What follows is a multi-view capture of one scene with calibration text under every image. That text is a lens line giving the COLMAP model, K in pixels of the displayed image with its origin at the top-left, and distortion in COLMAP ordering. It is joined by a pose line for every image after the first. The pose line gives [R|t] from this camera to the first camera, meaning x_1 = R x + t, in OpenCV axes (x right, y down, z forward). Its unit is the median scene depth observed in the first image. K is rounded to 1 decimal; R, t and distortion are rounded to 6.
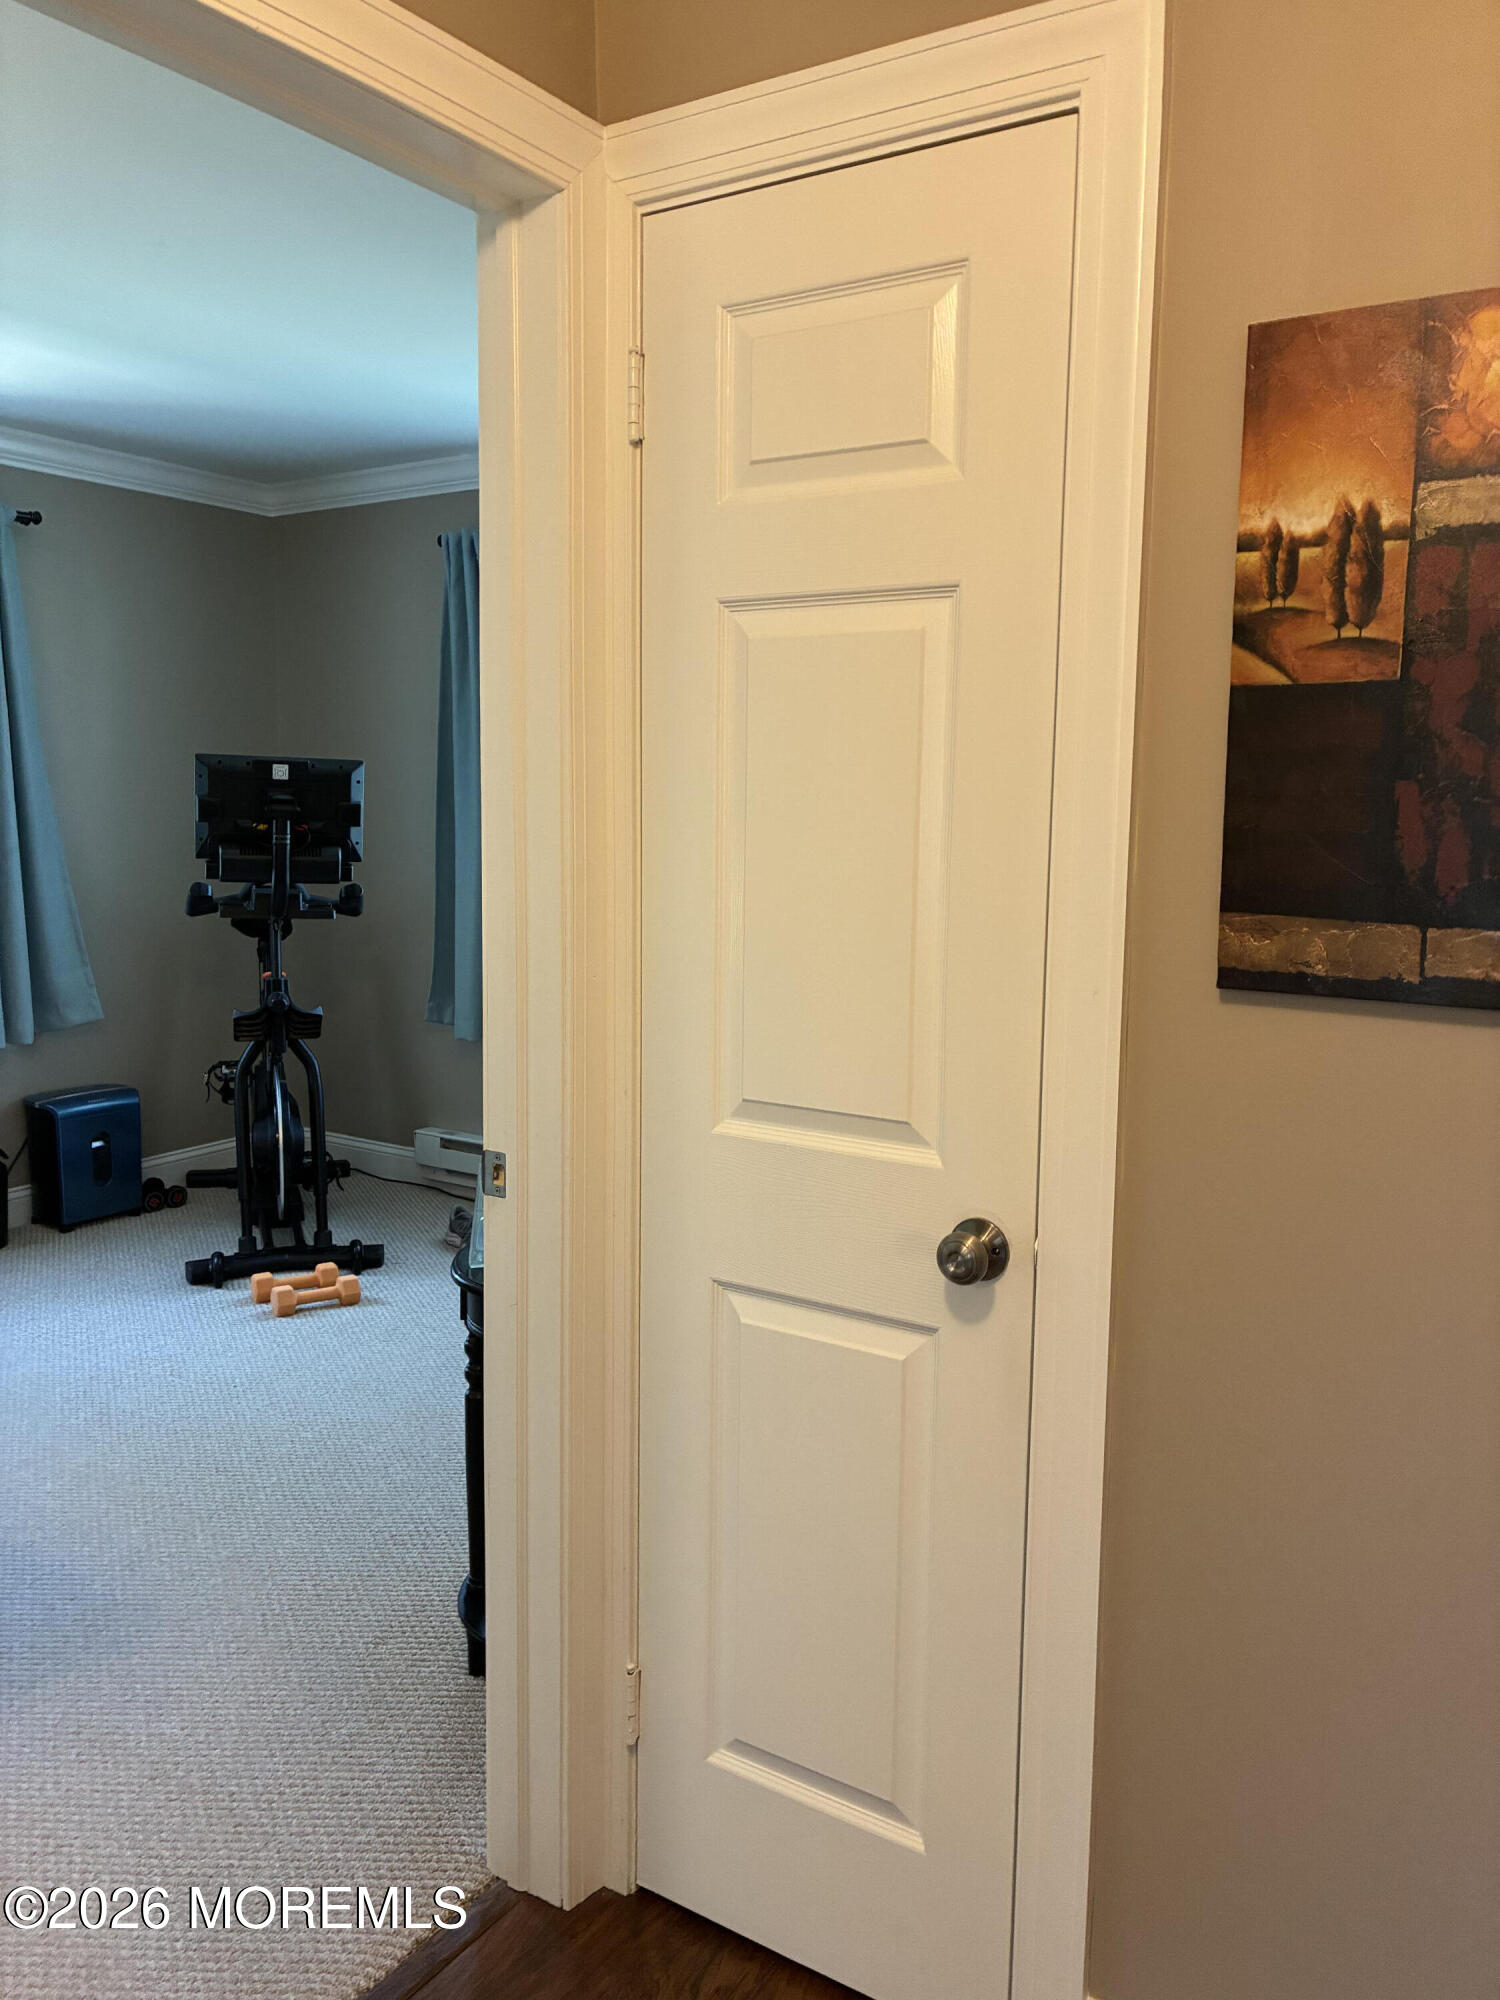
lens RADIAL K [[1519.6, 0, 755.8], [0, 1519.6, 990.7], [0, 0, 1]] dist [0.040485, -0.051890]
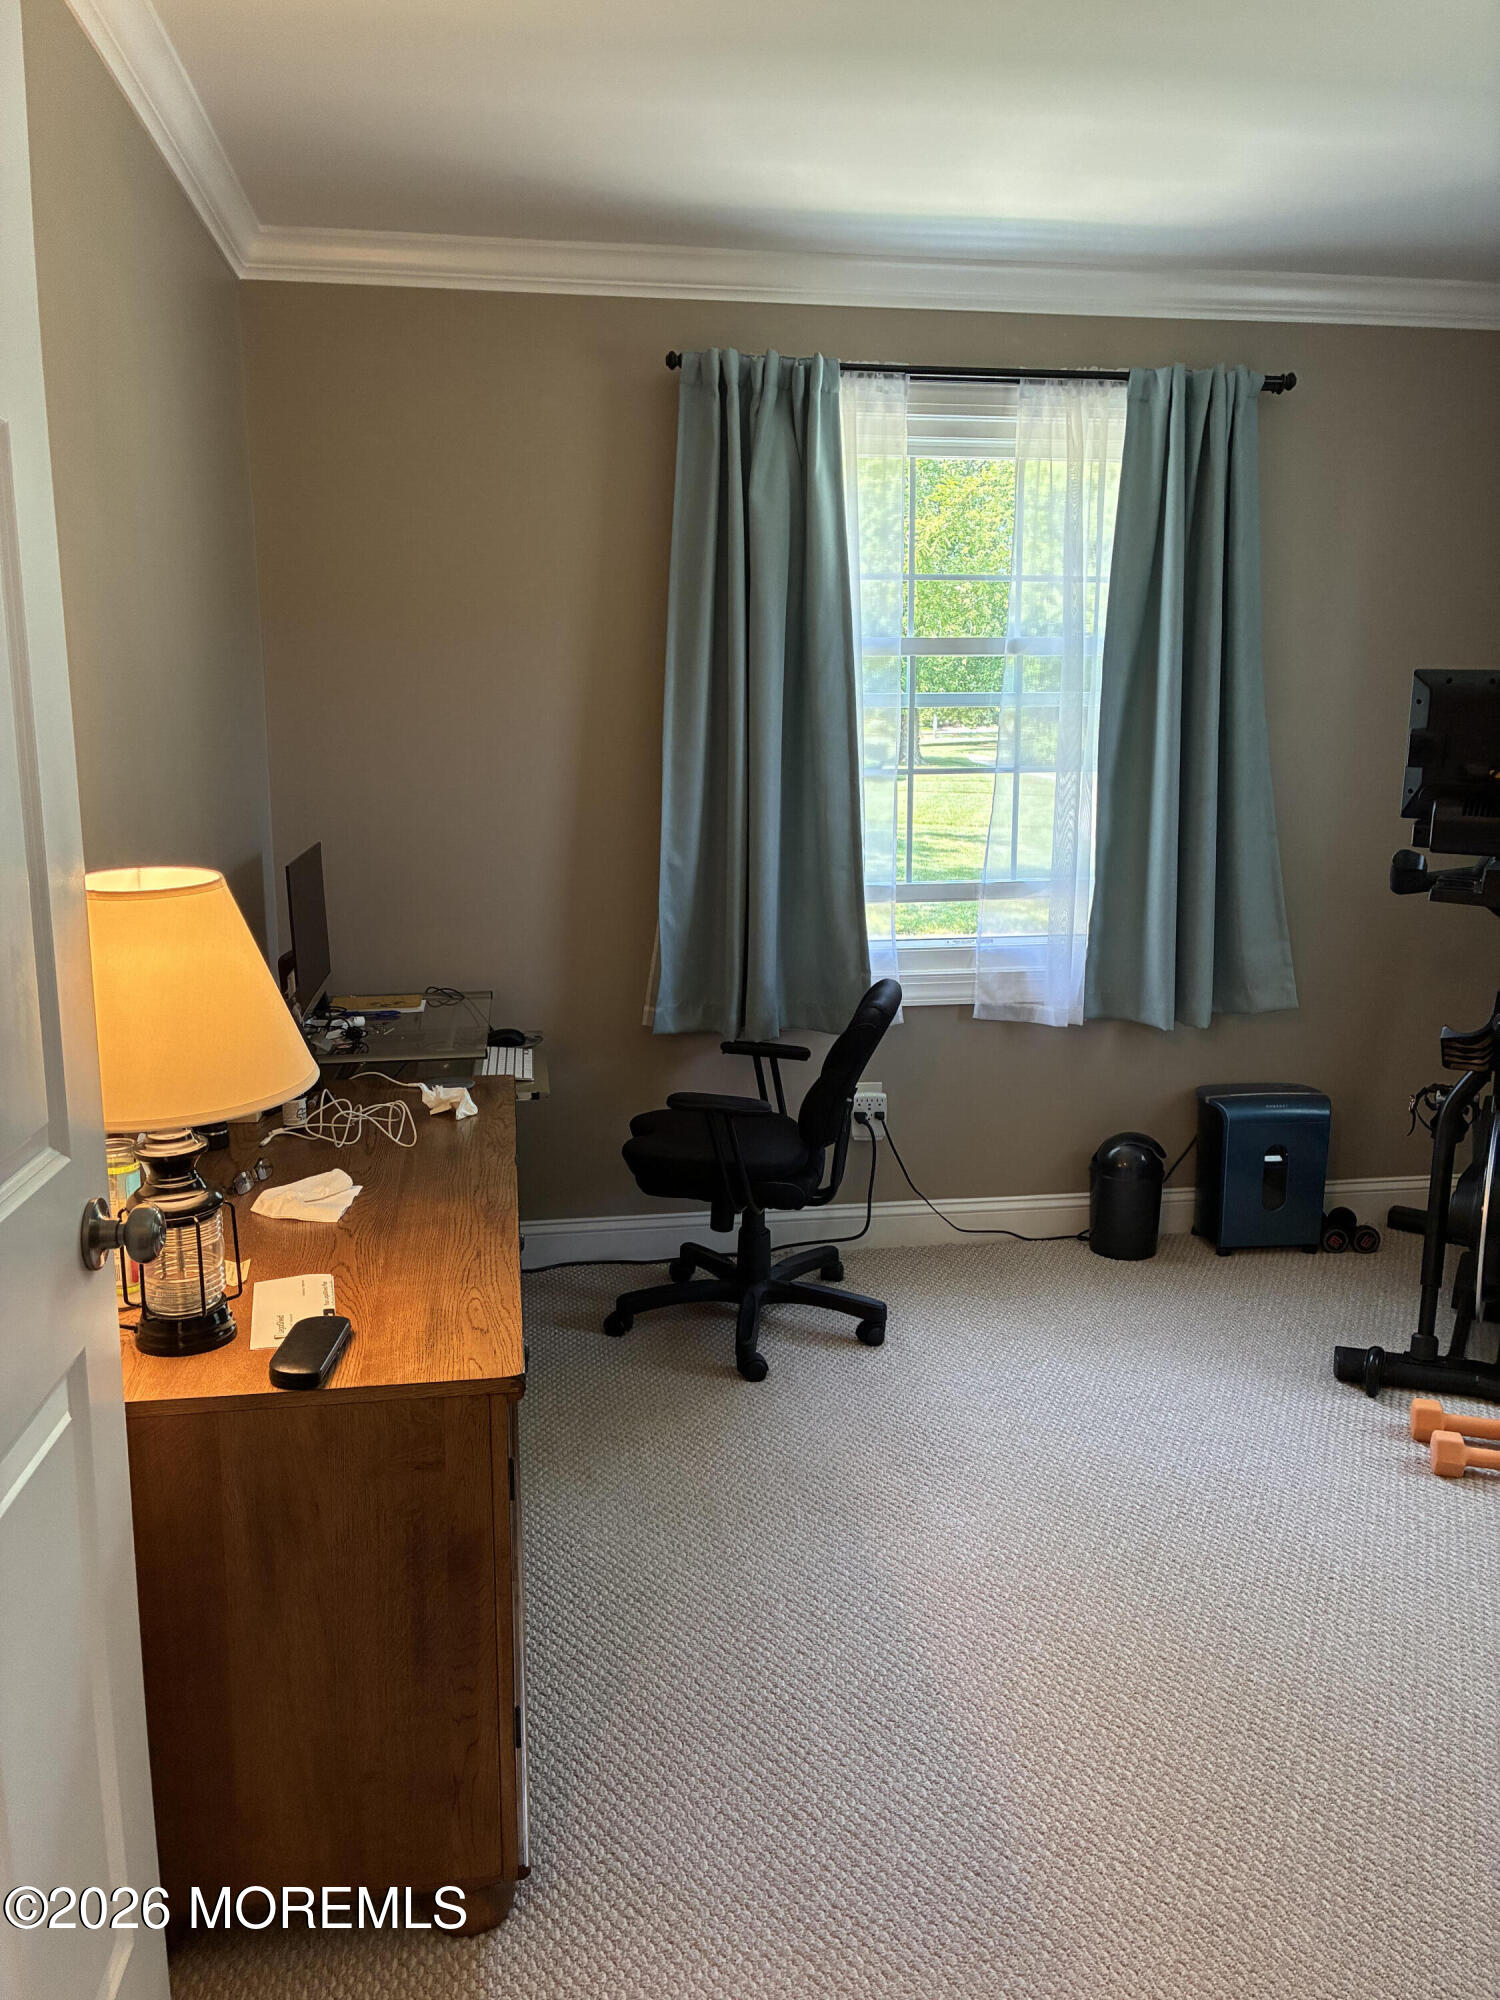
lens RADIAL K [[1517.5, 0, 741.5], [0, 1517.5, 985.8], [0, 0, 1]] dist [0.035905, -0.027565]
pose [[0.658960, 0.122973, -0.742057, -0.025161], [-0.093021, 0.992295, 0.081838, -0.033541], [0.746404, 0.015099, 0.665322, 0.257951]]
